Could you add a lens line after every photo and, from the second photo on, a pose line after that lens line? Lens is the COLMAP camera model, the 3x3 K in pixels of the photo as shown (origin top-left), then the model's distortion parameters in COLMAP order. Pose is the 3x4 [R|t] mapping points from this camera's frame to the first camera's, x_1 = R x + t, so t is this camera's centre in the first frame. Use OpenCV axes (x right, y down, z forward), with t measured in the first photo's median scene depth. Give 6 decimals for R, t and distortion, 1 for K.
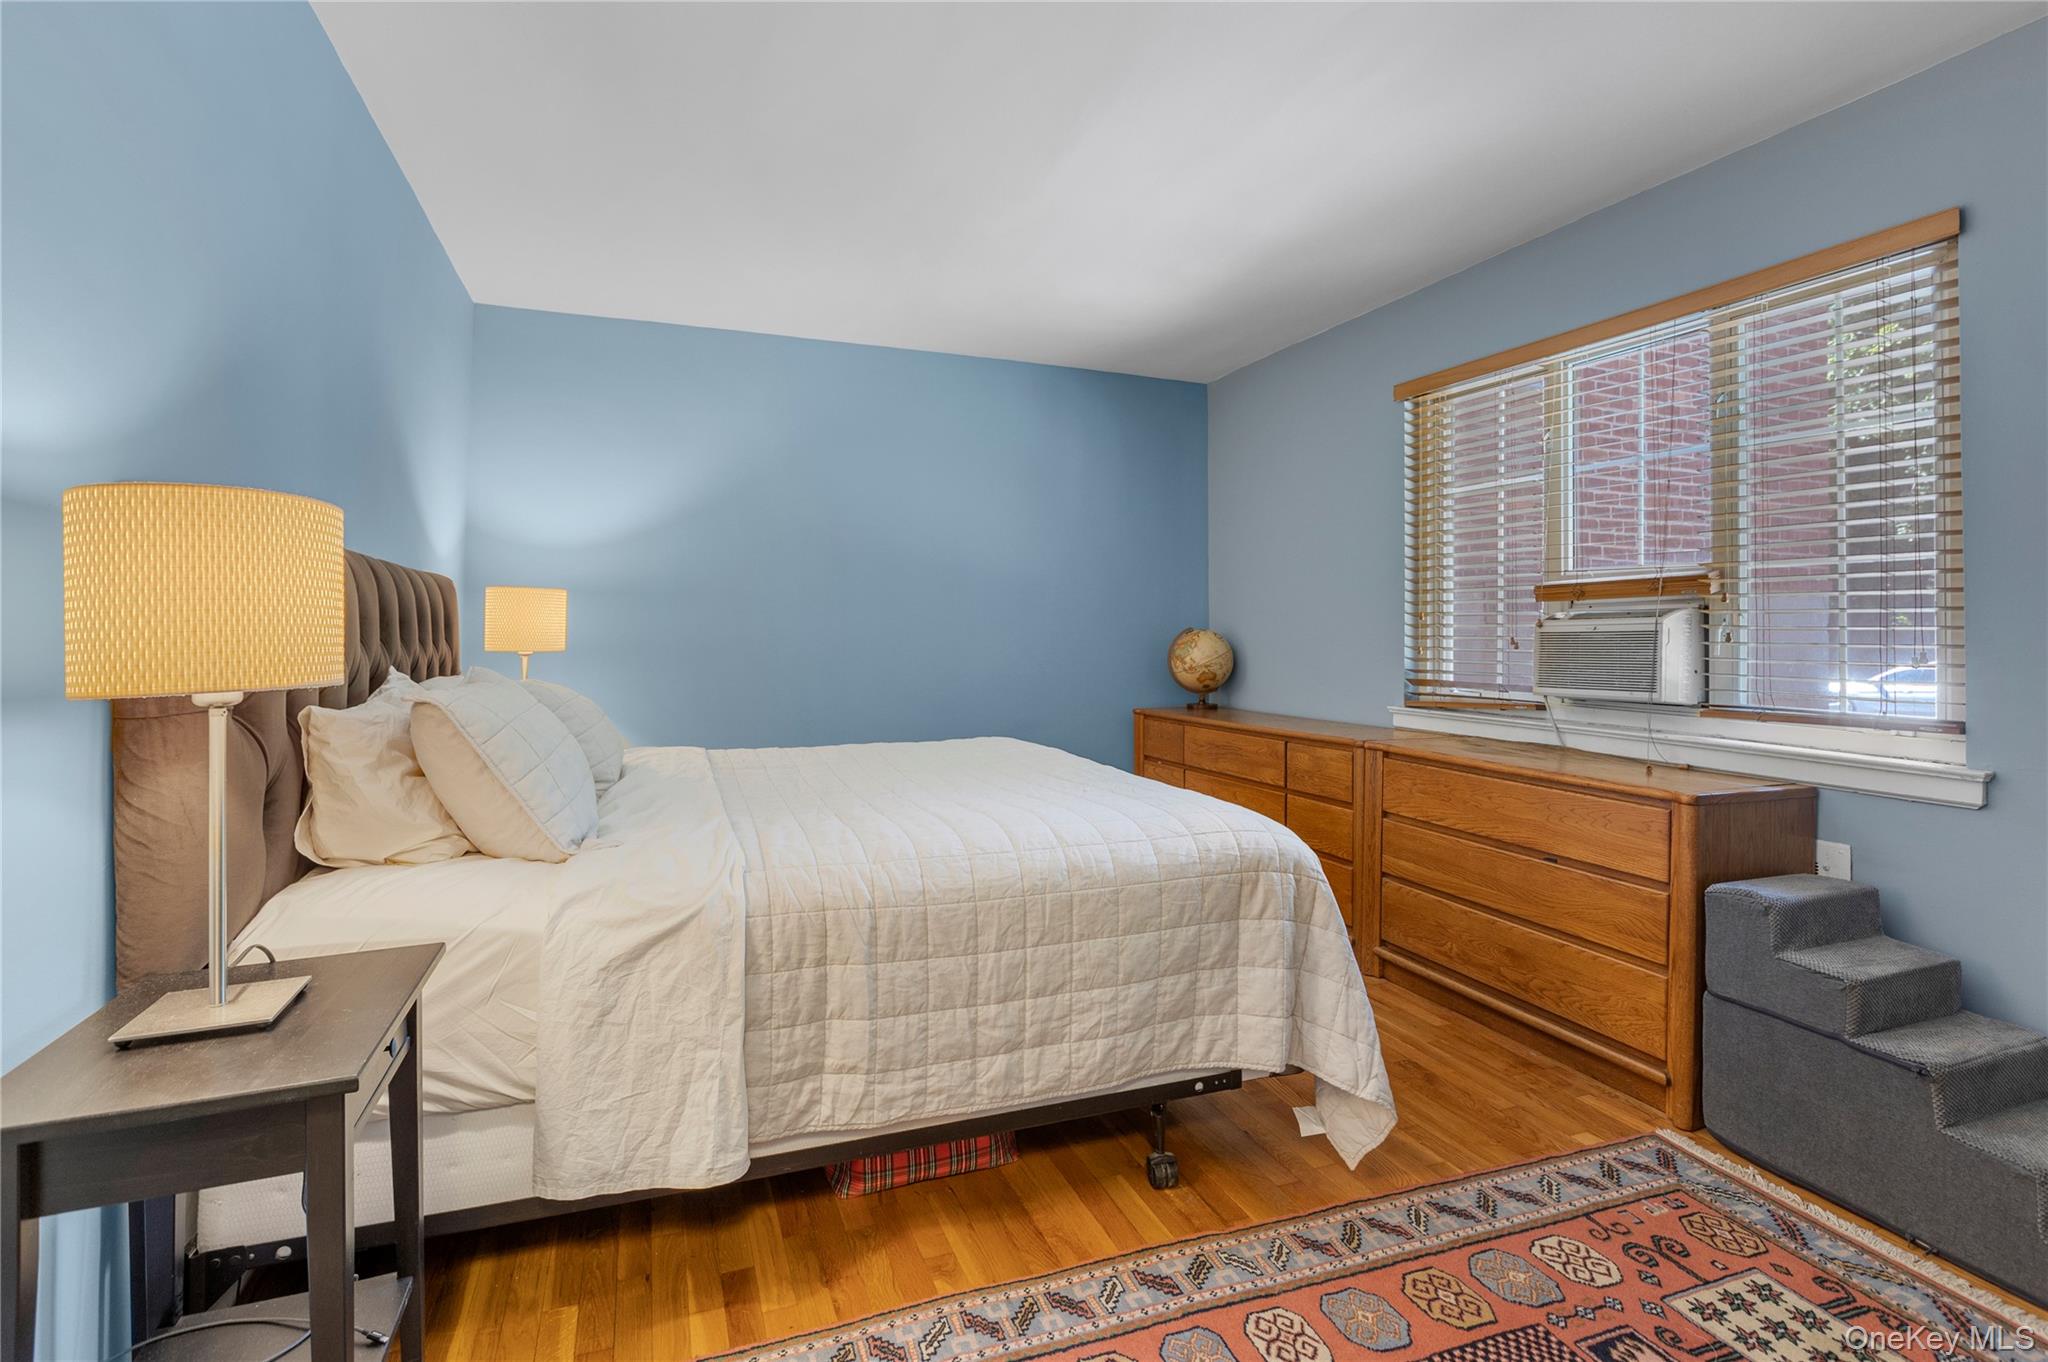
lens RADIAL K [[965.3, 0, 1010.7], [0, 965.3, 630.5], [0, 0, 1]] dist [-0.003201, -0.000299]
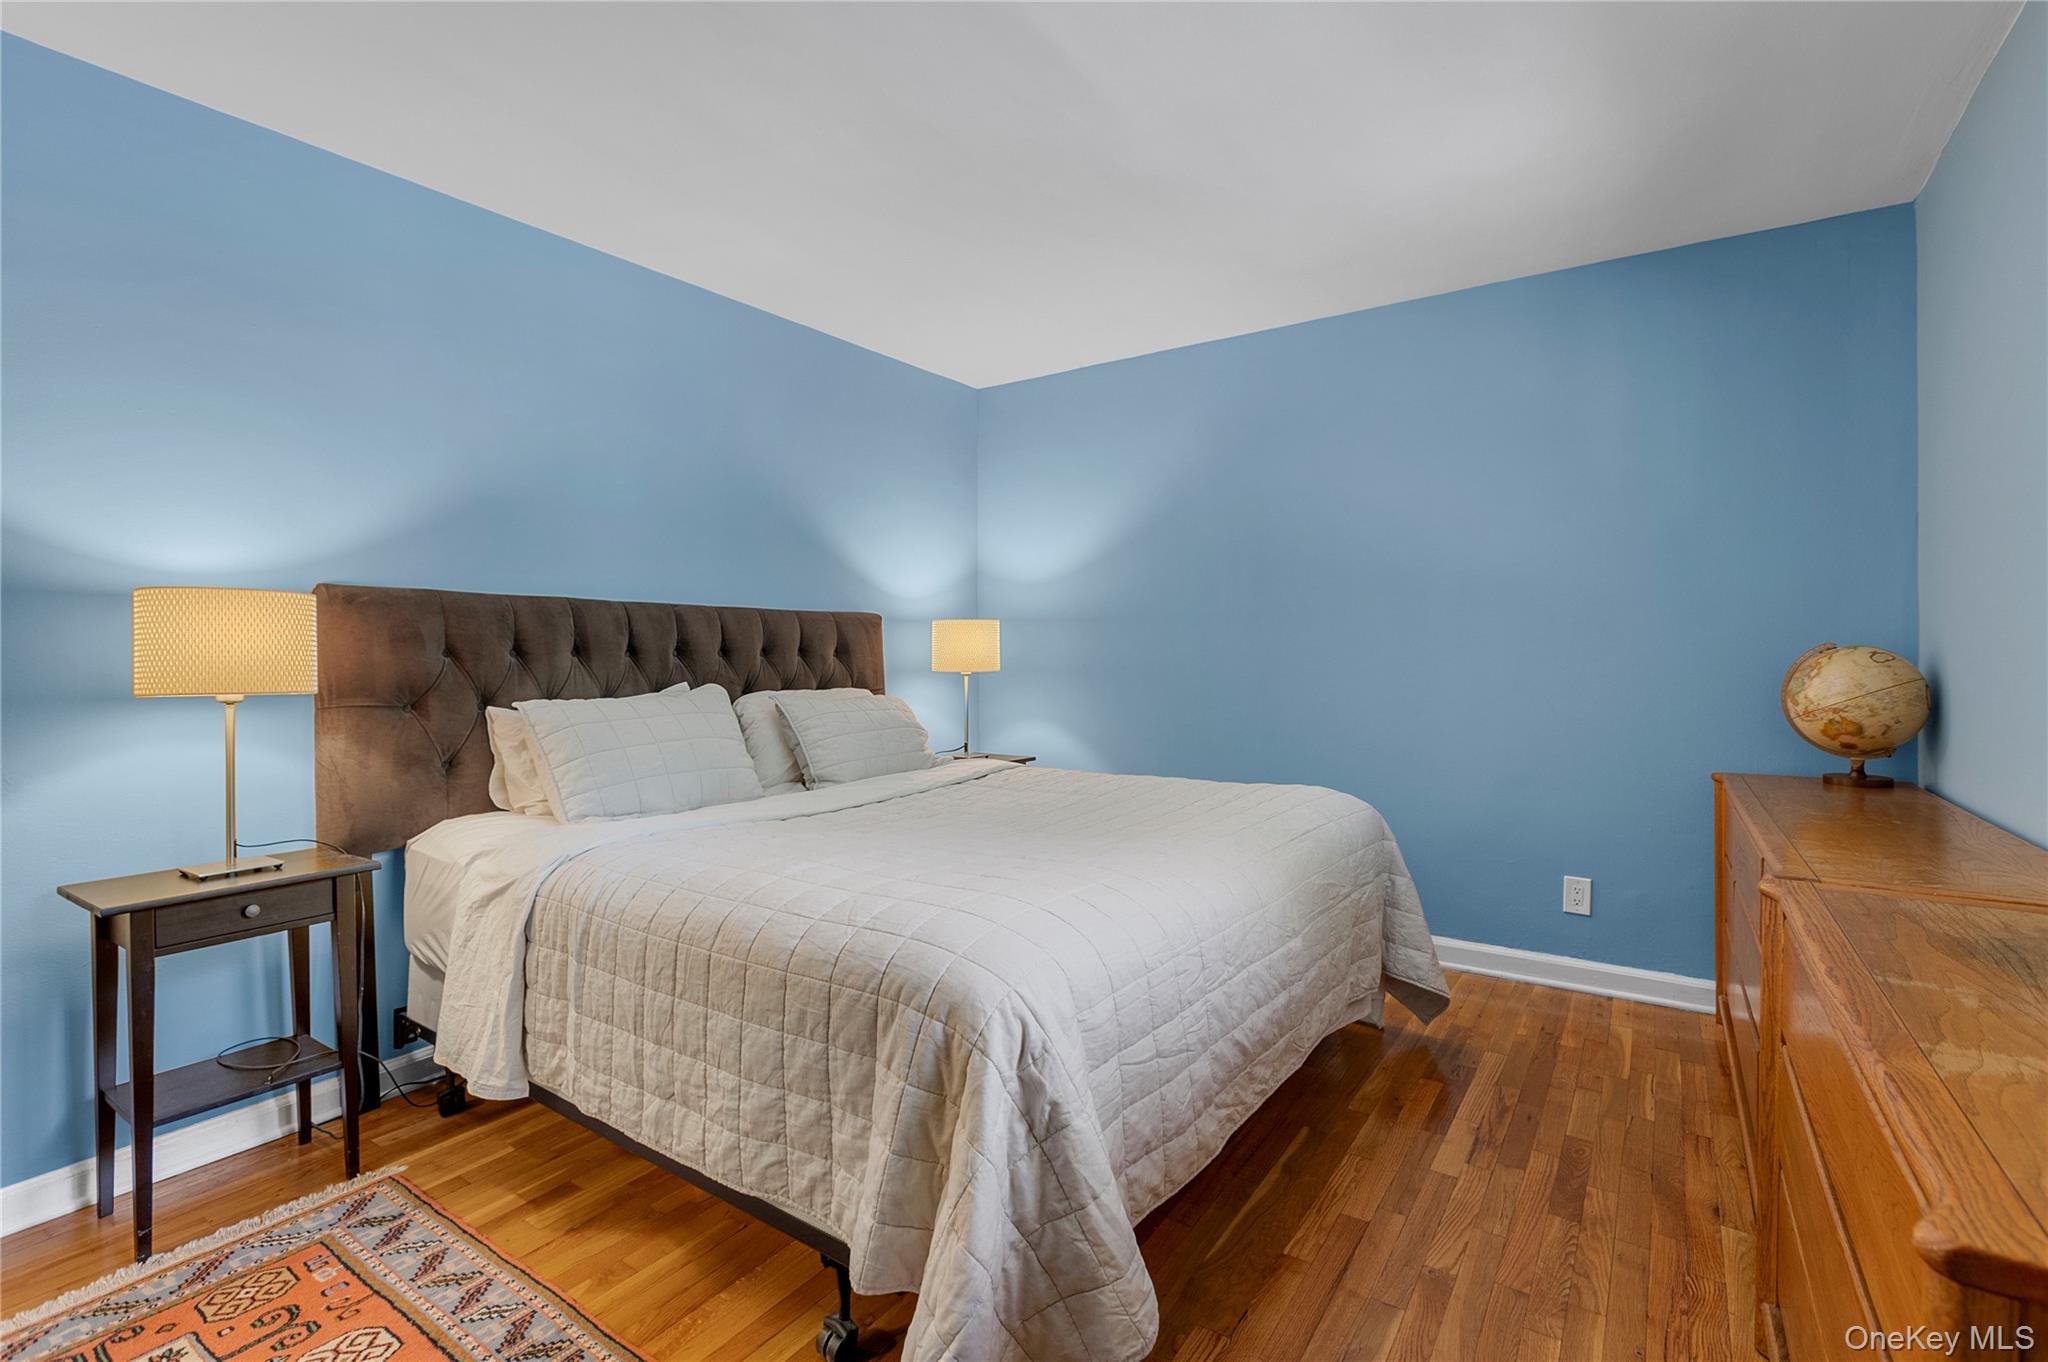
lens RADIAL K [[914.0, 0, 1028.3], [0, 914.0, 678.8], [0, 0, 1]] dist [-0.004283, -0.000121]
pose [[0.587192, 0.015619, -0.809297, 0.926445], [0.007596, 0.999663, 0.024804, 0.003136], [0.809412, -0.020712, 0.586875, 0.767533]]
